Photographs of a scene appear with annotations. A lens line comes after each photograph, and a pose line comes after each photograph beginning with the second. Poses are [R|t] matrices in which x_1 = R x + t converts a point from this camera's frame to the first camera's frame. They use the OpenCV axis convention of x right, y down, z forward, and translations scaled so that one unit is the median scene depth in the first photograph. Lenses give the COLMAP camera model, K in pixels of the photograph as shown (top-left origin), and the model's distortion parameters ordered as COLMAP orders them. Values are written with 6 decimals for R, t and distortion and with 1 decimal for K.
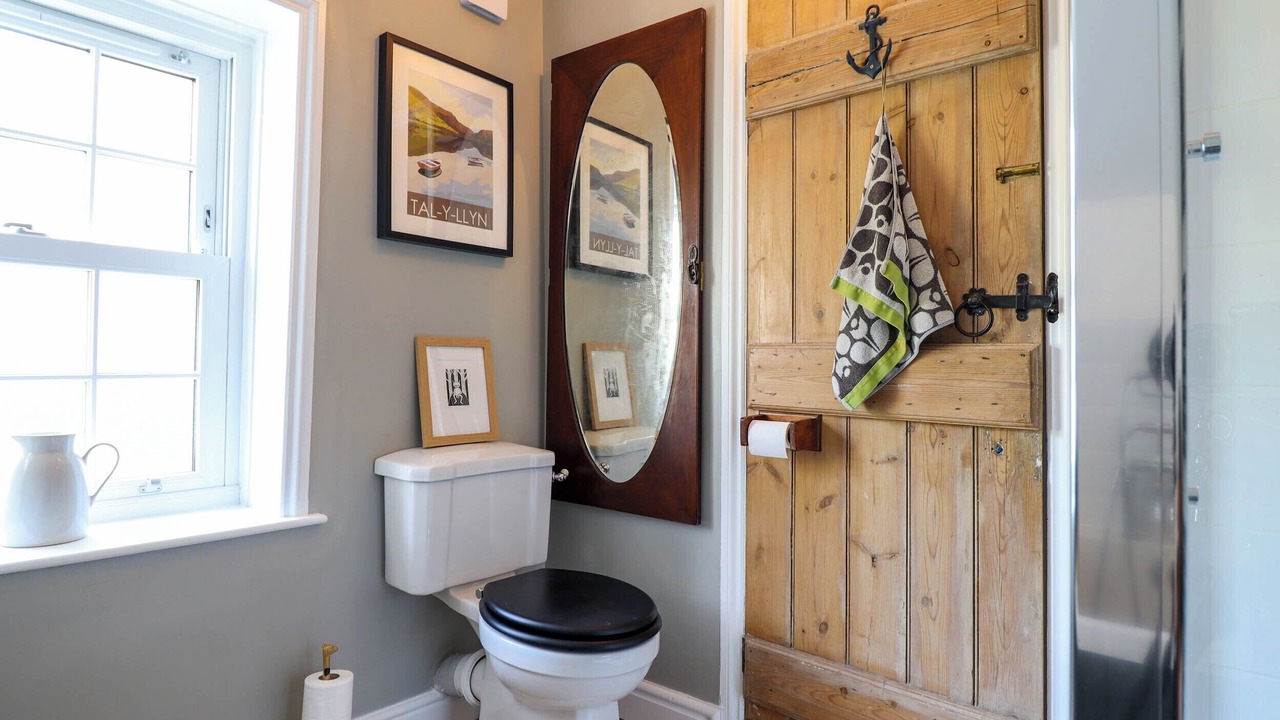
lens RADIAL K [[686.4, 0, 630.7], [0, 686.4, 341.2], [0, 0, 1]] dist [0.001853, -0.014758]
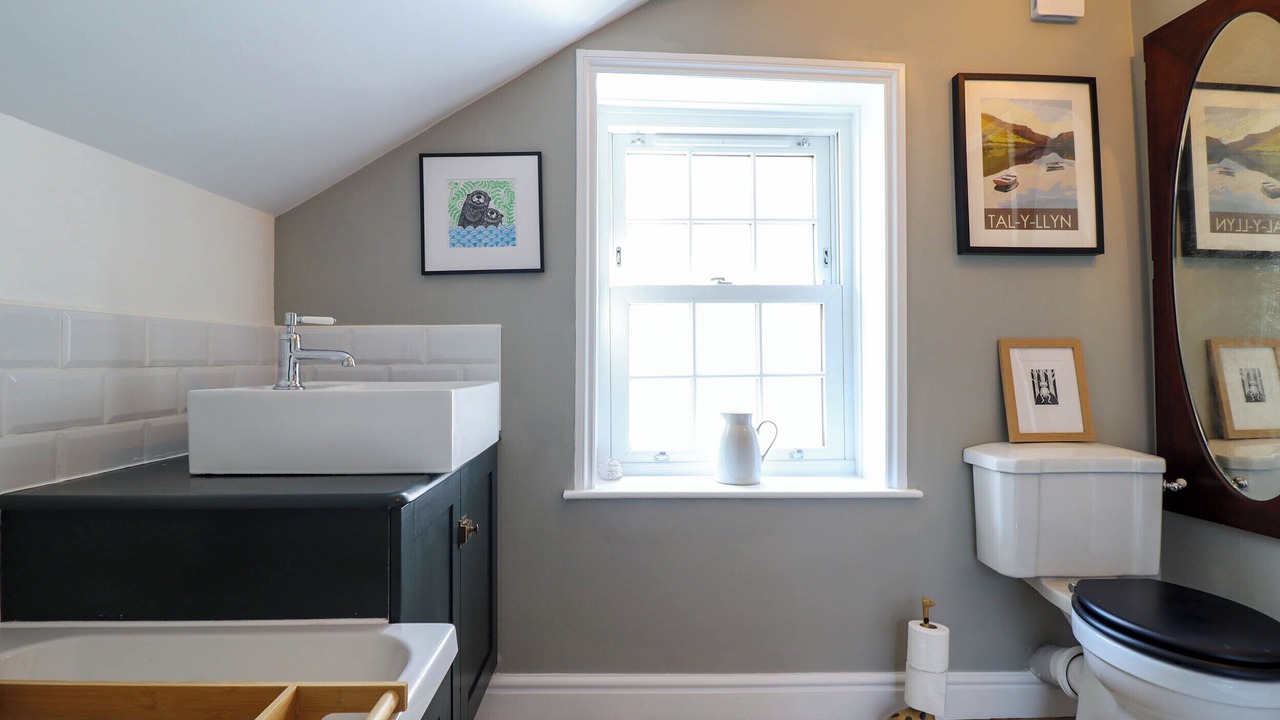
lens RADIAL K [[686.4, 0, 630.7], [0, 686.4, 341.2], [0, 0, 1]] dist [0.001853, -0.014758]
pose [[0.665251, -0.037298, -0.745688, 0.110132], [0.030825, 0.999272, -0.022482, 0.002142], [0.745984, -0.008030, 0.665916, -0.160244]]
